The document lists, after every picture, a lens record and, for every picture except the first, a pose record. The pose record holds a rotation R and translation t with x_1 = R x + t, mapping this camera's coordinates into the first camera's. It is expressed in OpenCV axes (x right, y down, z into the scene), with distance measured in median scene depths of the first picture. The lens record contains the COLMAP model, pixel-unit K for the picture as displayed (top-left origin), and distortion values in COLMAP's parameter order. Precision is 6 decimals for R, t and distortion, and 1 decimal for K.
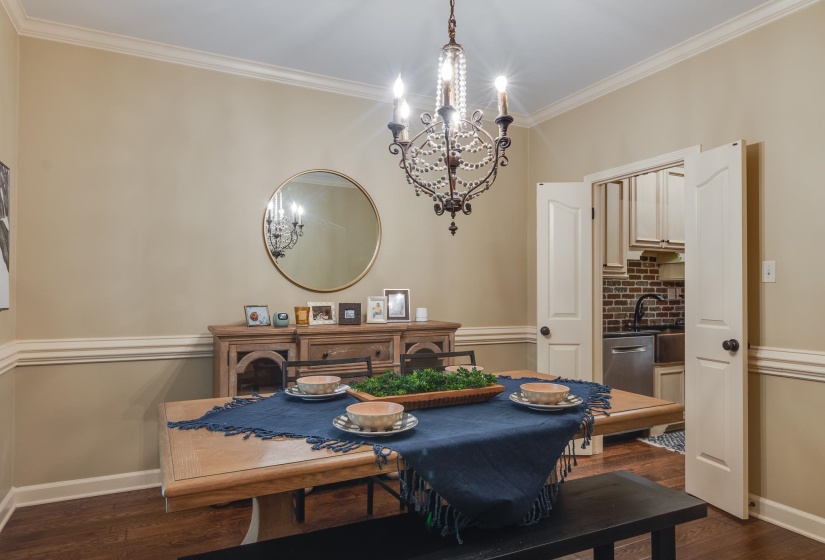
lens RADIAL K [[509.9, 0, 406.6], [0, 509.9, 280.2], [0, 0, 1]] dist [0.002851, 0.001203]
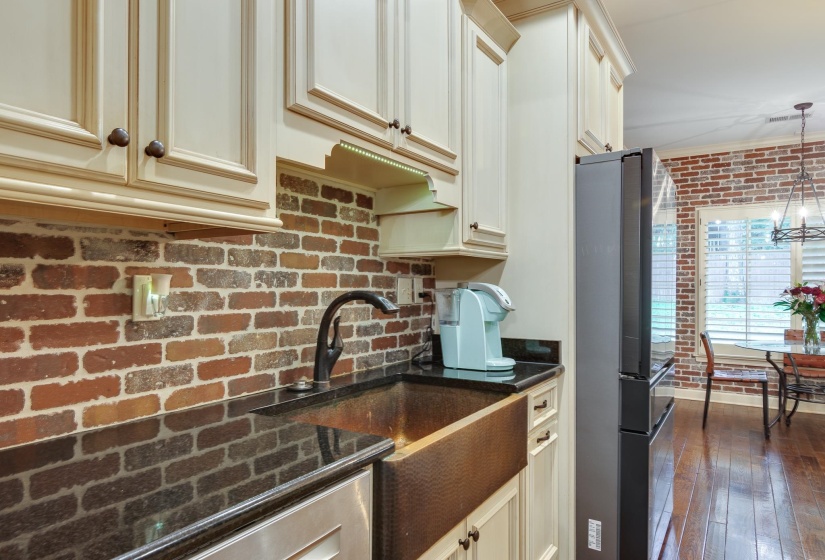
lens RADIAL K [[509.9, 0, 408.2], [0, 509.9, 280.5], [0, 0, 1]] dist [0.002851, 0.001203]
pose [[0.856597, 0.003084, 0.515977, 0.317126], [-0.005927, 0.999975, 0.003862, 0.017480], [-0.515952, -0.006366, 0.856594, 0.663366]]
